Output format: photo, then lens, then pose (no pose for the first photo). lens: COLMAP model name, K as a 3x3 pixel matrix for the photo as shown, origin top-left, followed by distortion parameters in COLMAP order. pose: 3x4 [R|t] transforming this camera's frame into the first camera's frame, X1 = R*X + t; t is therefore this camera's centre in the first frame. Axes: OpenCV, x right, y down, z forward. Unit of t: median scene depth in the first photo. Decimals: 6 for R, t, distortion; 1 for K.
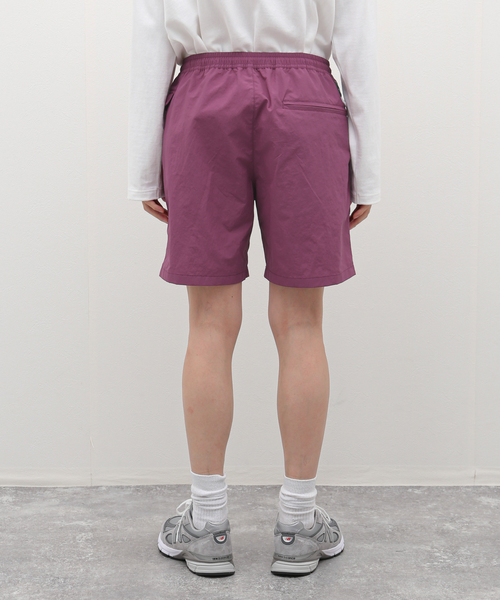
lens RADIAL K [[2696.5, 0, 250.4], [0, 2696.5, 300.3], [0, 0, 1]] dist [0.092508, 0.000000]
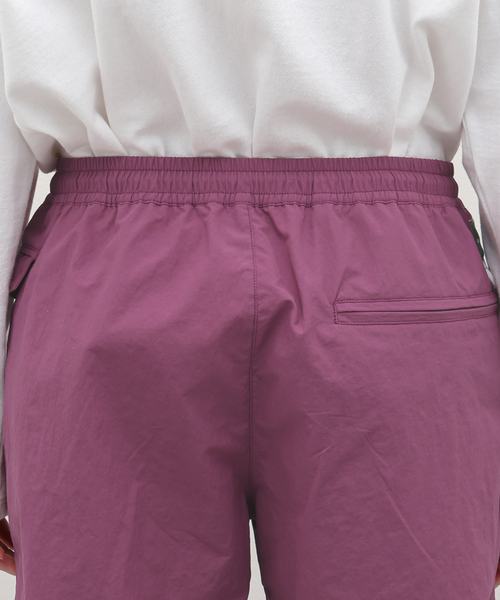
lens RADIAL K [[2696.5, 0, 249.3], [0, 2696.5, 299.6], [0, 0, 1]] dist [0.092508, 0.000000]
pose [[0.999340, -0.004854, 0.036011, -0.012345], [-0.001536, 0.984506, 0.175345, -0.136973], [-0.036304, -0.175284, 0.983848, 0.642084]]
